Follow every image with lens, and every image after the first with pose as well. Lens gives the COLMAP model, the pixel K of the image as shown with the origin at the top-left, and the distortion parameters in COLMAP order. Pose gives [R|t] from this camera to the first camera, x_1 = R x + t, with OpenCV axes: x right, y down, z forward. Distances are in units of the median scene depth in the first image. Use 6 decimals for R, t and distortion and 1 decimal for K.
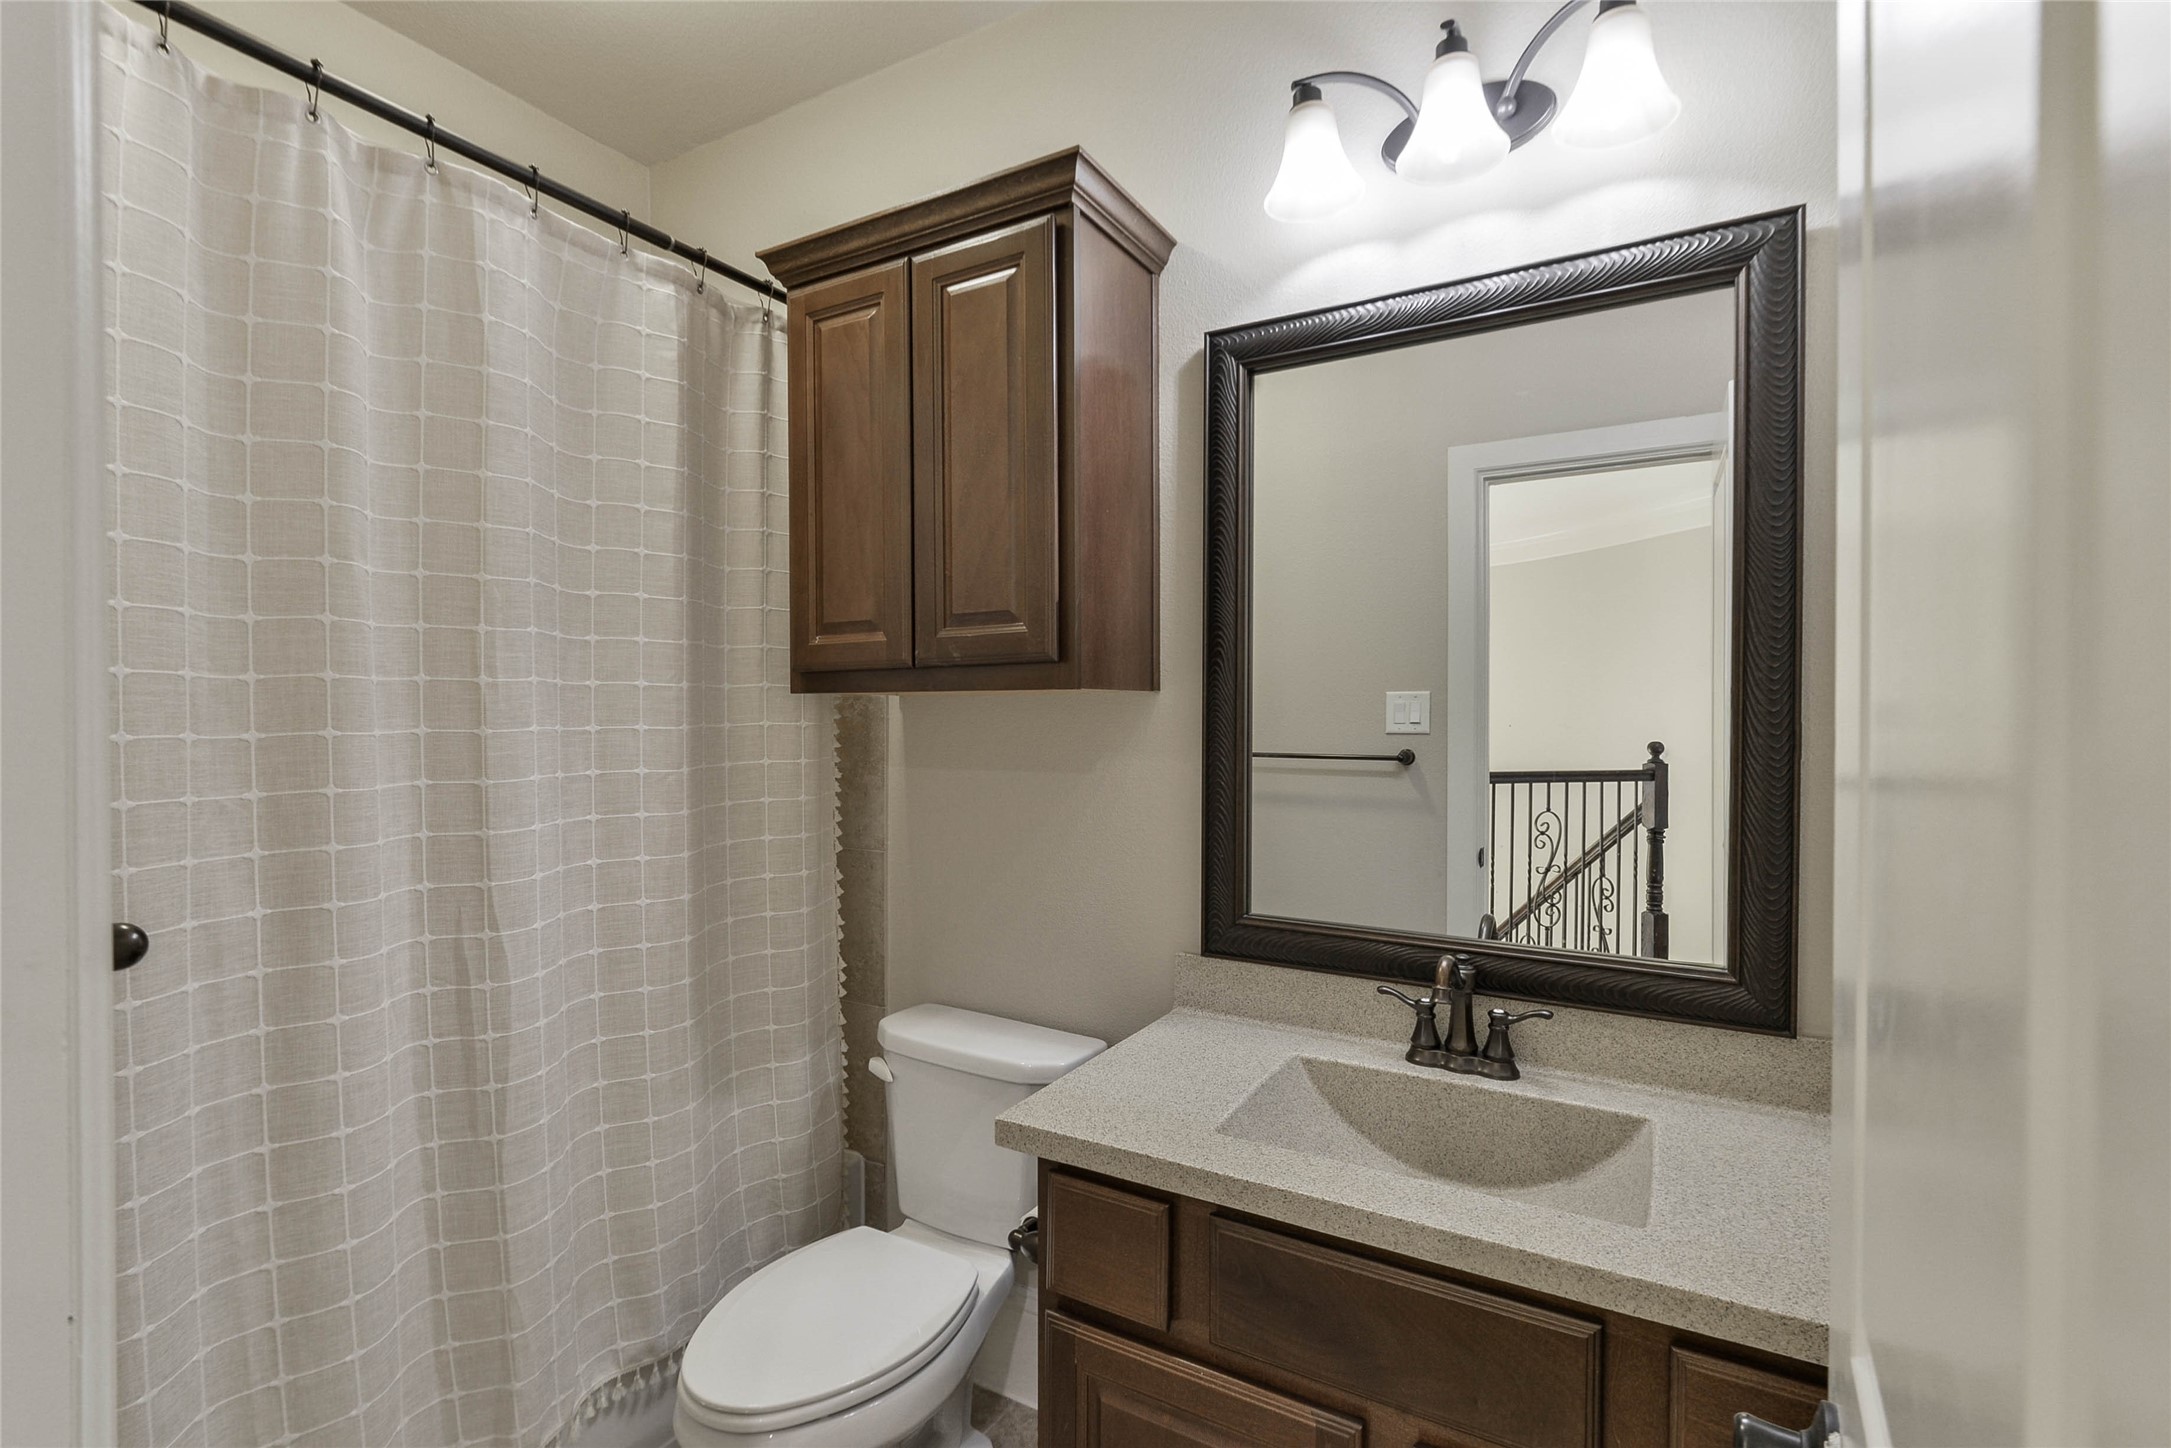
lens RADIAL K [[997.4, 0, 1075.5], [0, 997.4, 726.4], [0, 0, 1]] dist [0.001250, -0.002859]
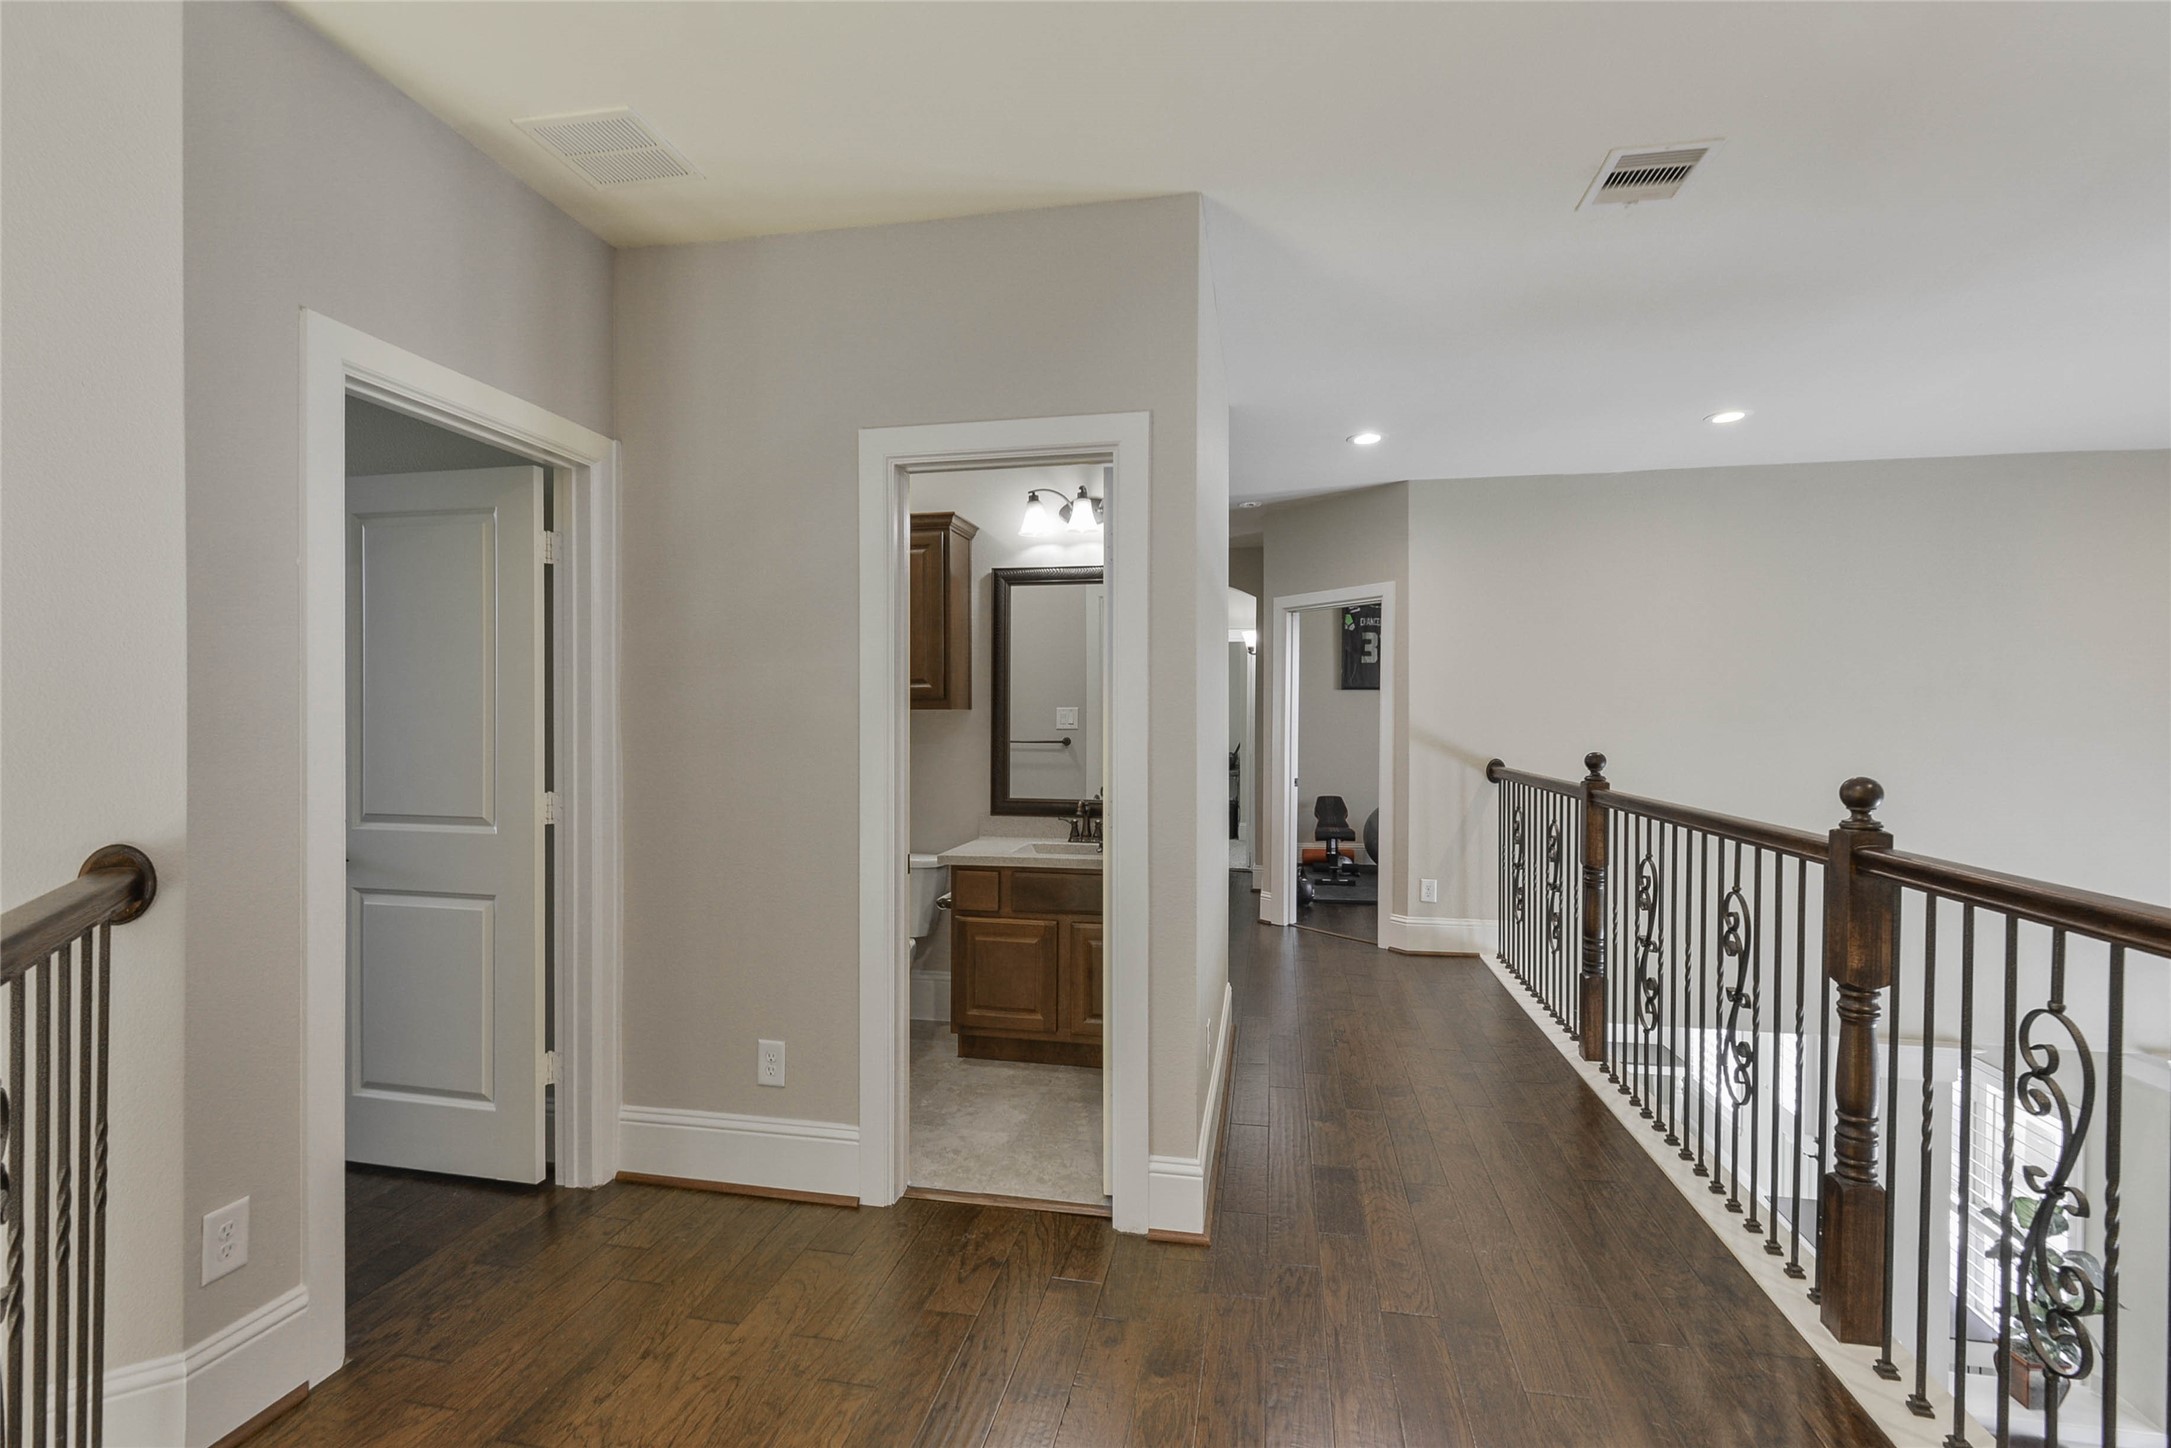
lens RADIAL K [[997.4, 0, 1075.5], [0, 997.4, 726.4], [0, 0, 1]] dist [0.001250, -0.002859]
pose [[0.945022, 0.000426, 0.327006, -0.599343], [0.001875, 0.999976, -0.006720, 0.028154], [-0.327001, 0.006963, 0.944998, -1.757248]]
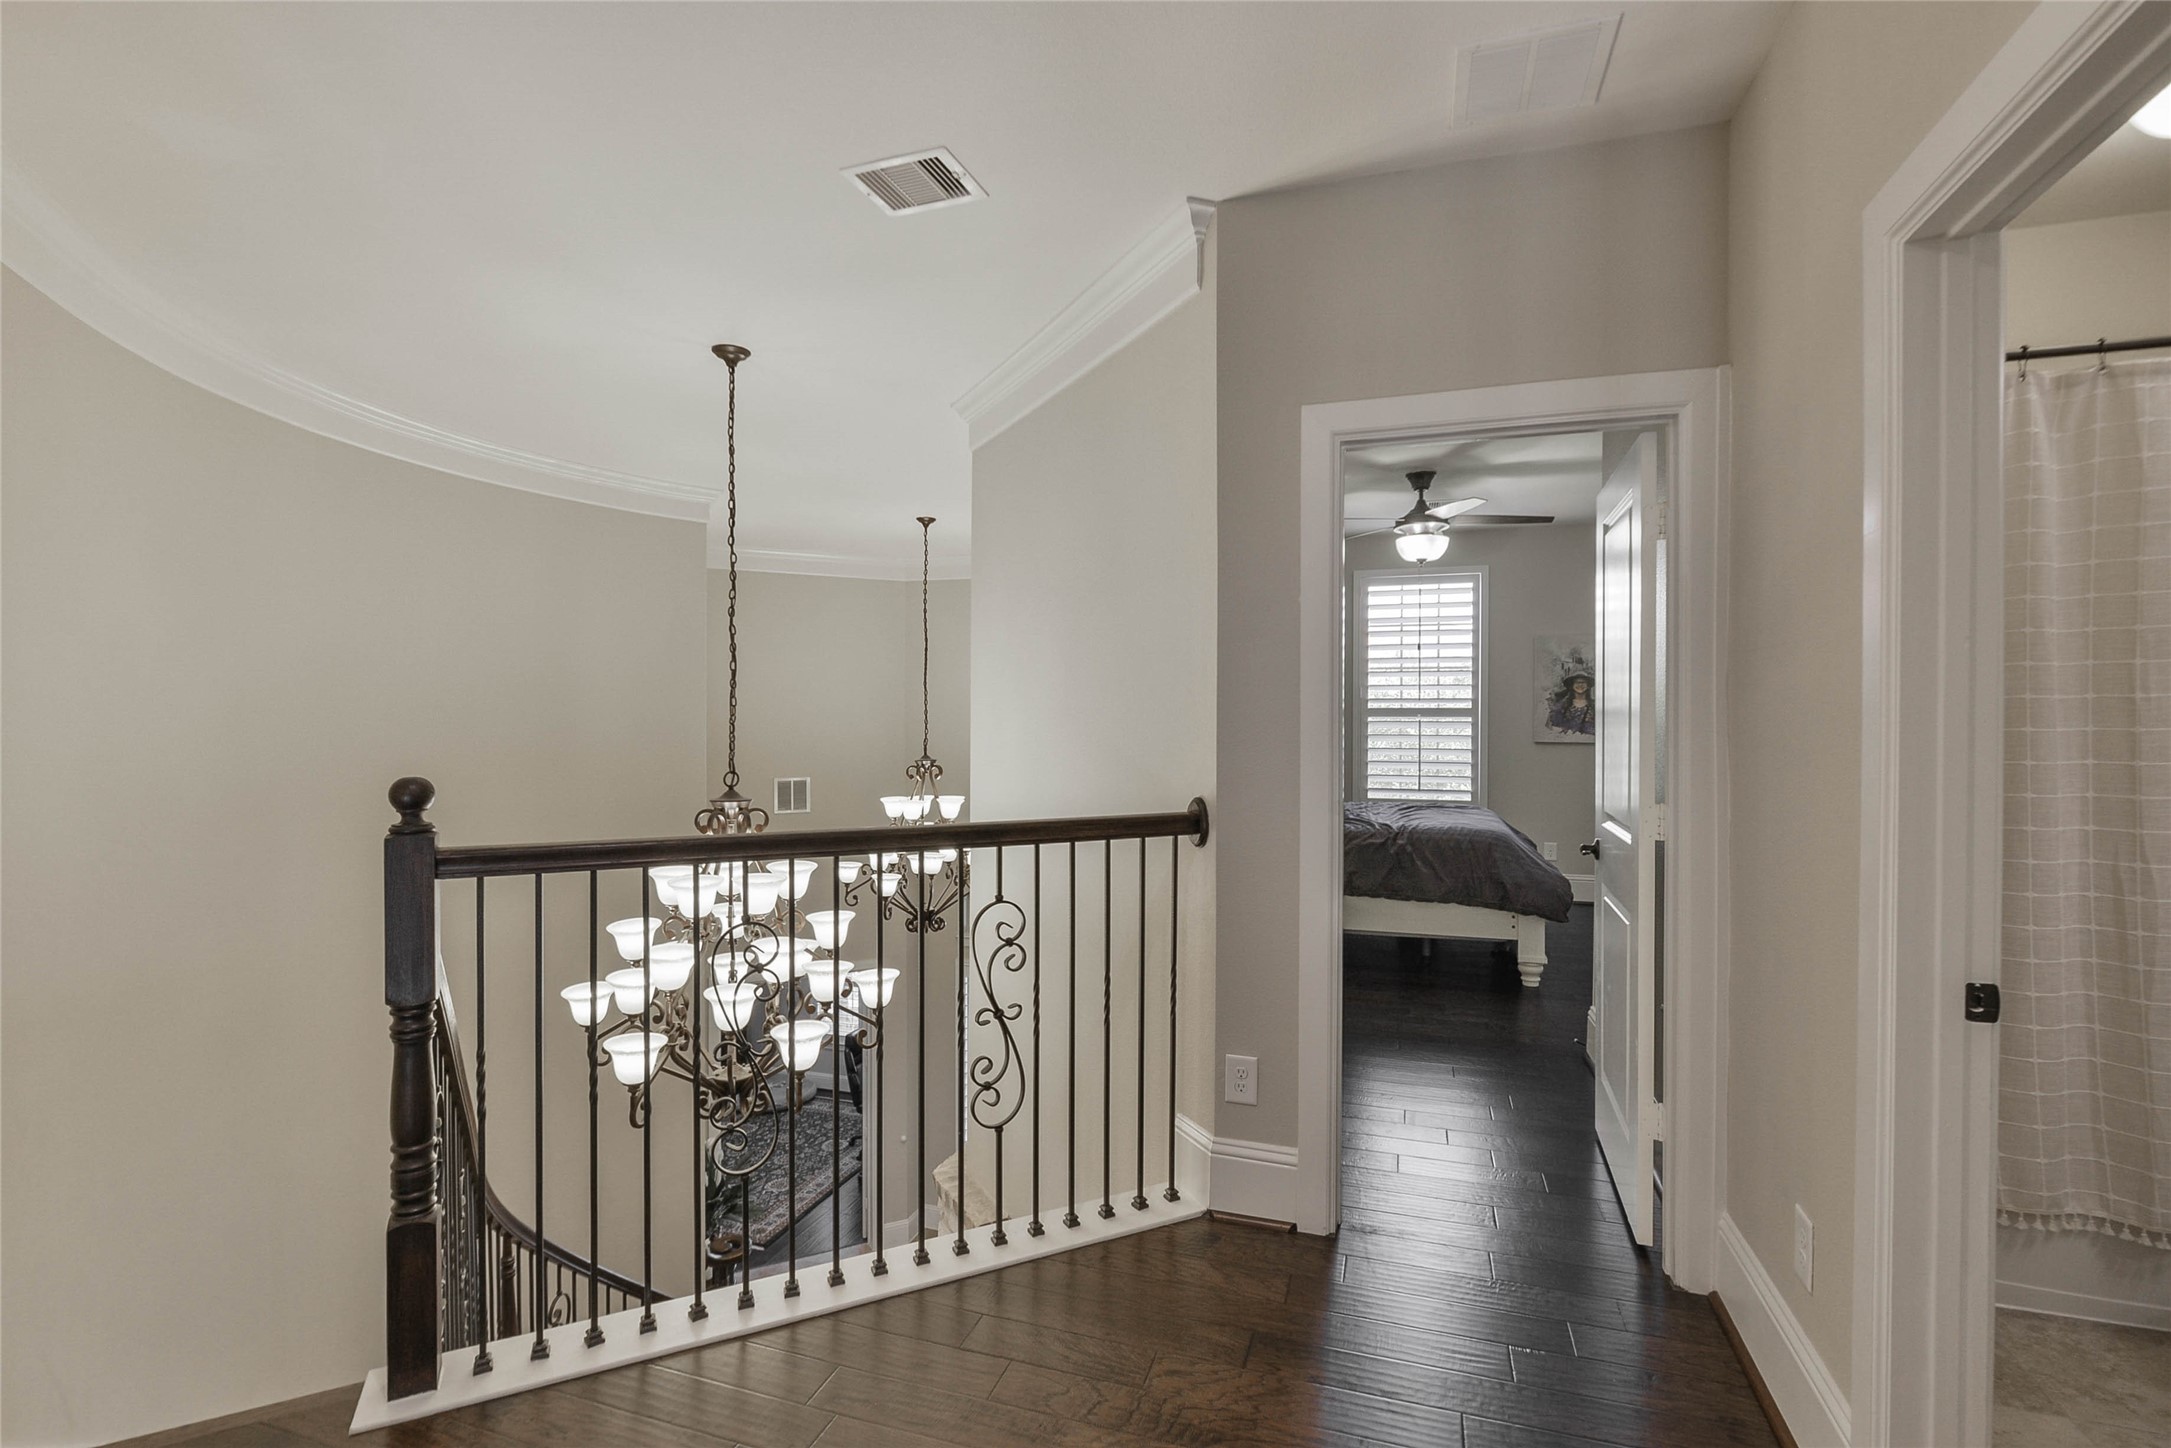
lens RADIAL K [[1014.0, 0, 1085.5], [0, 1014.0, 724.0], [0, 0, 1]] dist [-0.000636, -0.000139]
pose [[0.217081, 0.002694, -0.976150, 0.556924], [-0.017858, 0.999840, -0.001212, 0.026242], [0.975990, 0.017695, 0.217094, -0.887187]]
